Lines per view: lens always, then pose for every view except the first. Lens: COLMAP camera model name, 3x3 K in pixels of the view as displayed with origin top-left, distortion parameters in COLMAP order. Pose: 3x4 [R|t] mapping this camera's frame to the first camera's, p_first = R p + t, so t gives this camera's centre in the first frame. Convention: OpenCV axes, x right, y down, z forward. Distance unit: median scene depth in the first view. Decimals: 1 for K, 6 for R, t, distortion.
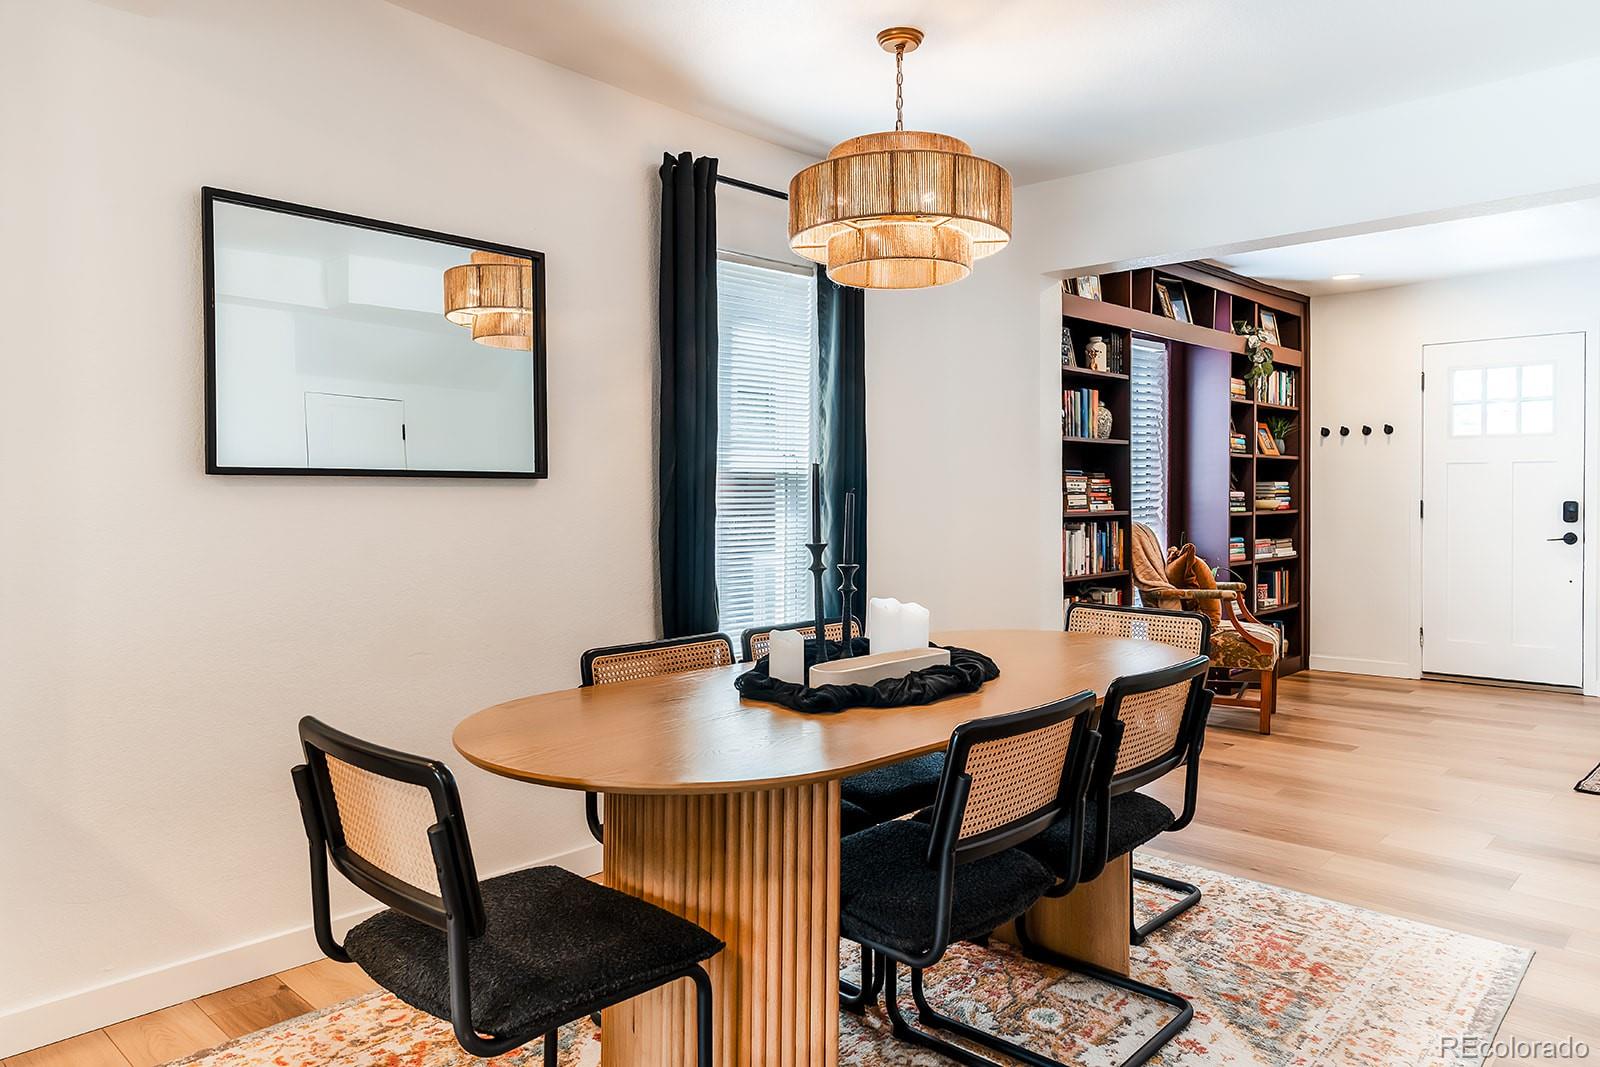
lens RADIAL K [[1092.4, 0, 801.1], [0, 1092.4, 527.4], [0, 0, 1]] dist [0.024110, -0.002583]
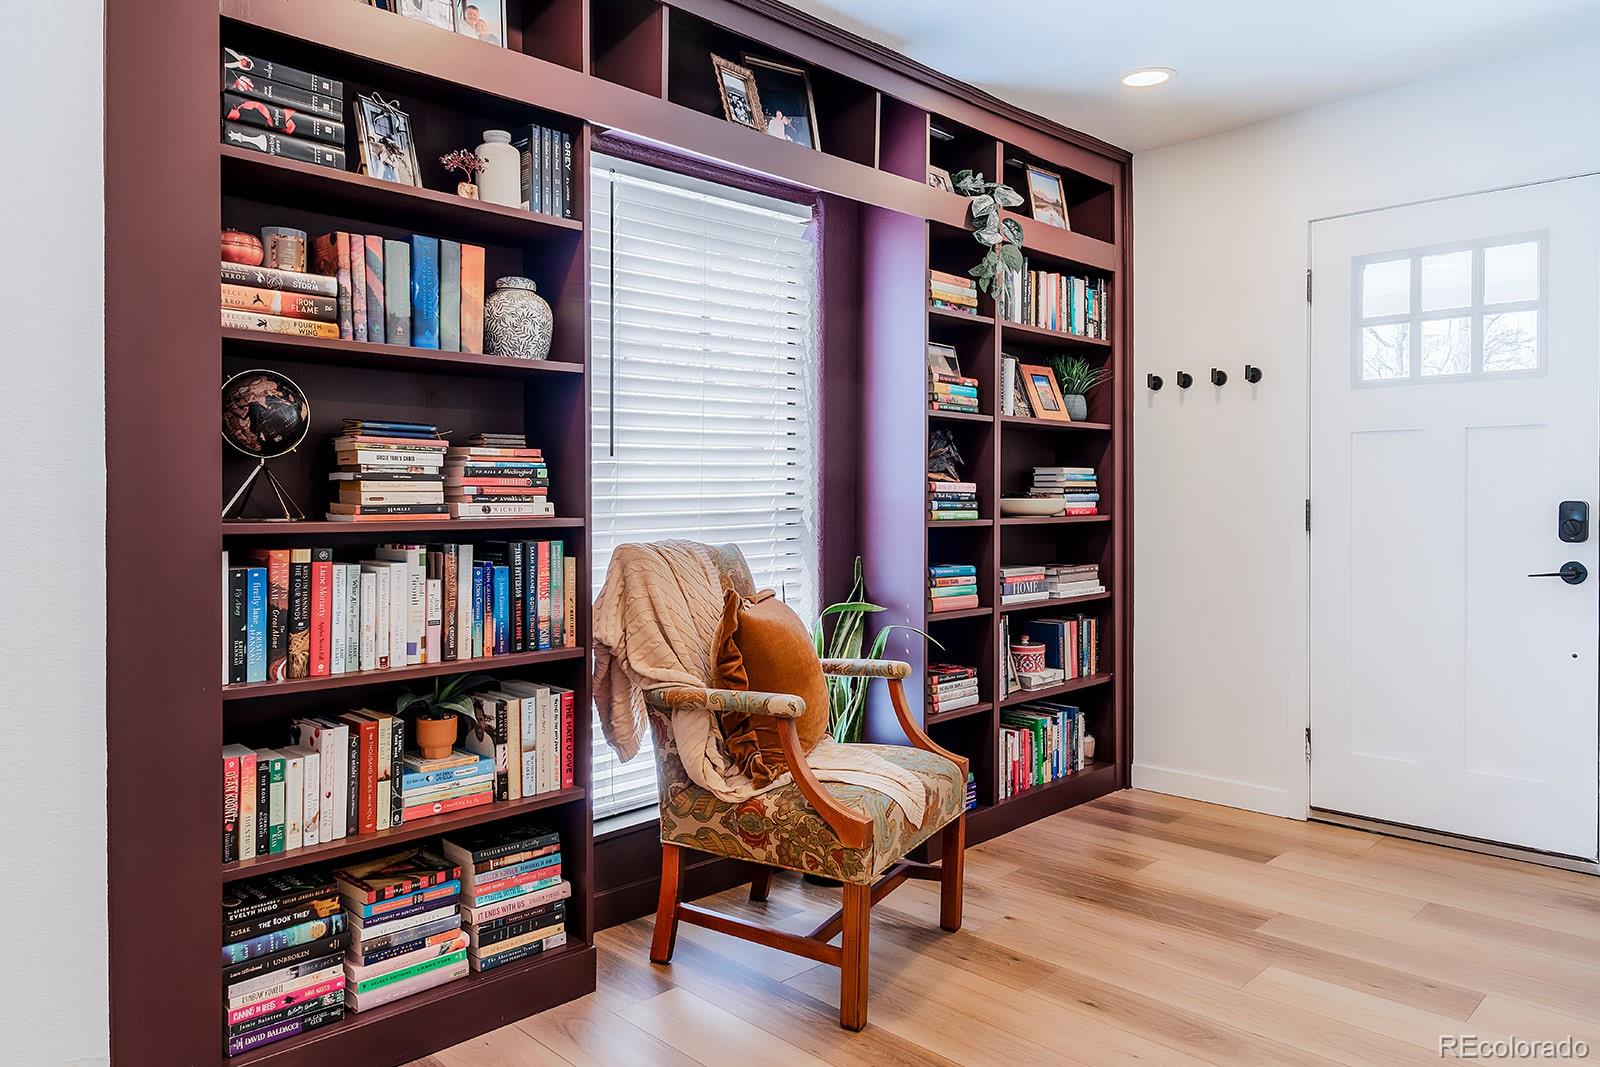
lens RADIAL K [[1092.4, 0, 798.6], [0, 1092.4, 524.5], [0, 0, 1]] dist [0.024110, -0.002583]
pose [[0.999574, 0.003127, -0.029025, 0.339065], [-0.003276, 0.999982, -0.005081, -0.008688], [0.029009, 0.005174, 0.999566, 0.459613]]
